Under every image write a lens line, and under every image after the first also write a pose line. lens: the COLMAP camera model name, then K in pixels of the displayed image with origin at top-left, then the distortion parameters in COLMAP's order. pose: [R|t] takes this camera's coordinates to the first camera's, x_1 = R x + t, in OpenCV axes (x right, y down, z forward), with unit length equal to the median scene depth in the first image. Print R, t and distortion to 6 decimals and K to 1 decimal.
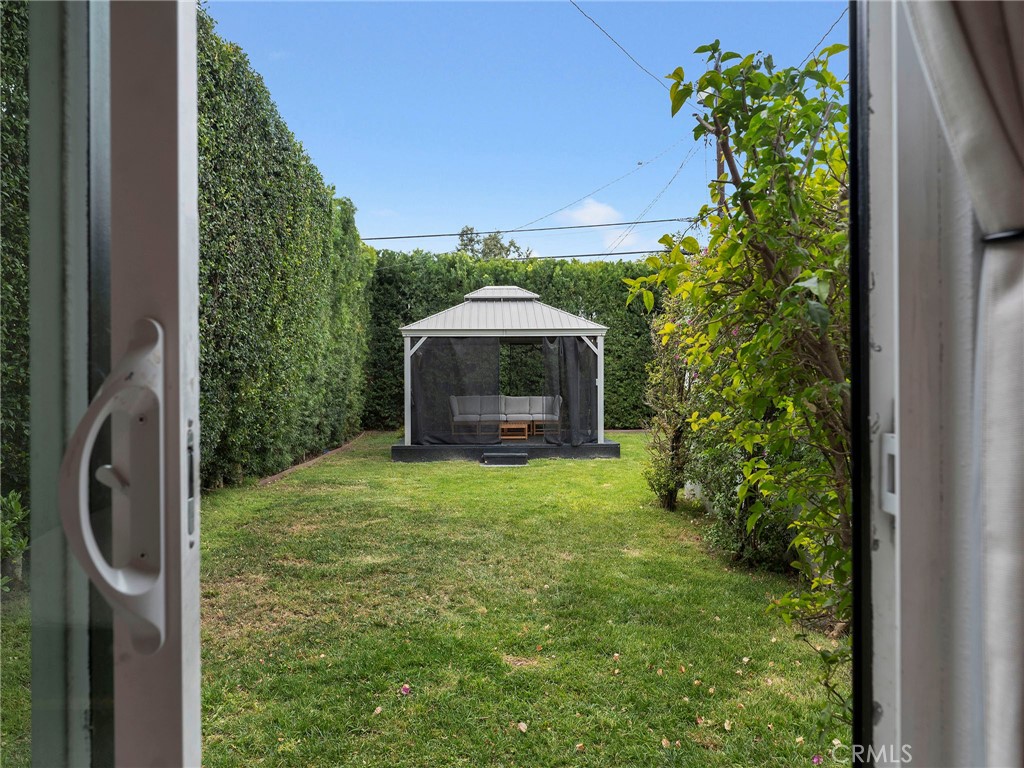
lens RADIAL K [[696.4, 0, 504.4], [0, 696.4, 383.8], [0, 0, 1]] dist [0.000722, -0.000128]
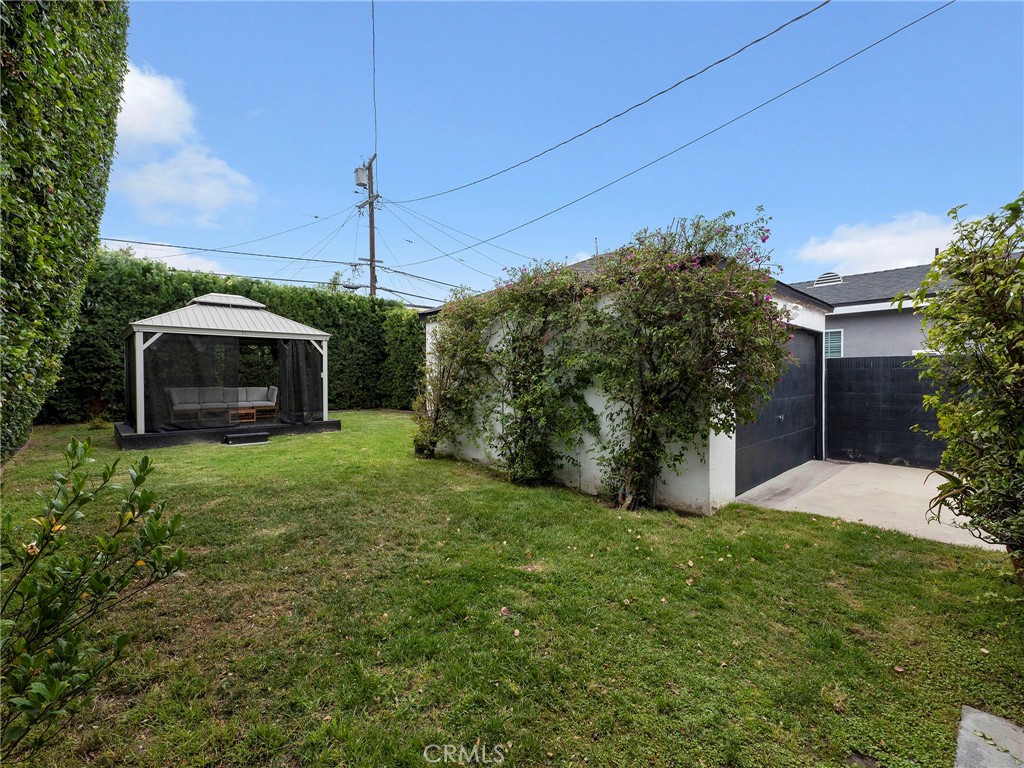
lens RADIAL K [[457.4, 0, 514.3], [0, 457.4, 386.8], [0, 0, 1]] dist [0.002758, 0.000089]
pose [[0.755891, -0.012921, 0.654570, -0.163081], [0.004232, 0.999881, 0.014850, 0.008396], [-0.654684, -0.008455, 0.755855, 0.097119]]
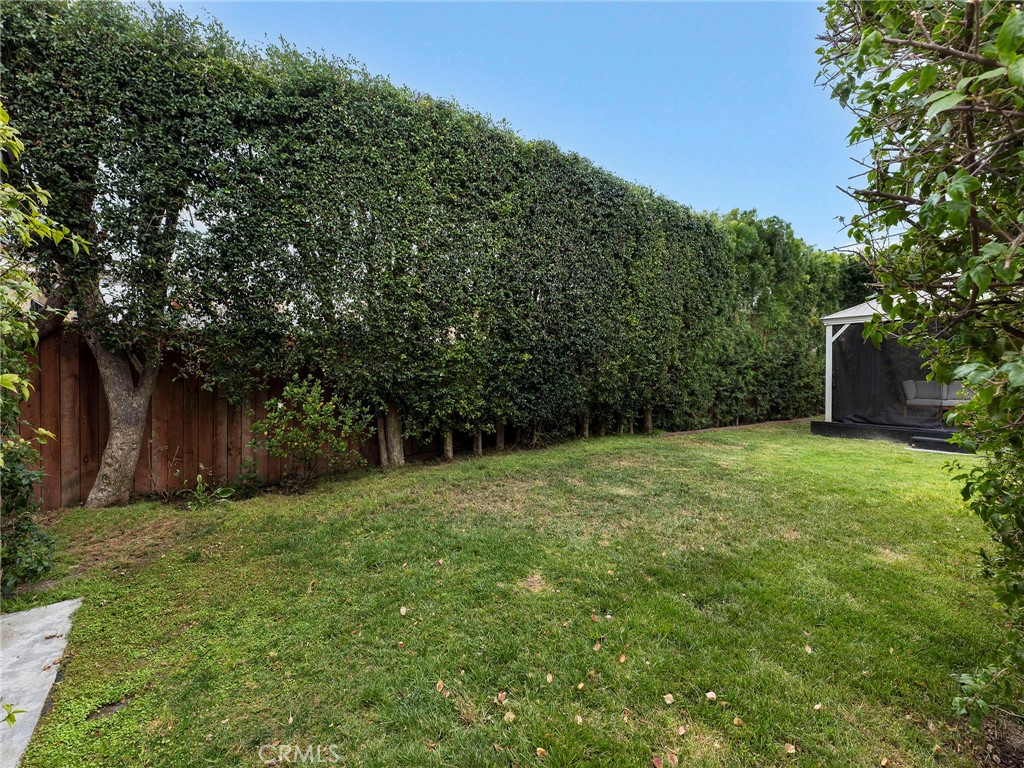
lens RADIAL K [[457.4, 0, 504.6], [0, 457.4, 377.0], [0, 0, 1]] dist [0.002758, 0.000089]
pose [[0.563098, 0.017131, -0.826213, 0.178124], [-0.007912, 0.999851, 0.015339, 0.008436], [0.826352, -0.002100, 0.563149, 0.141140]]
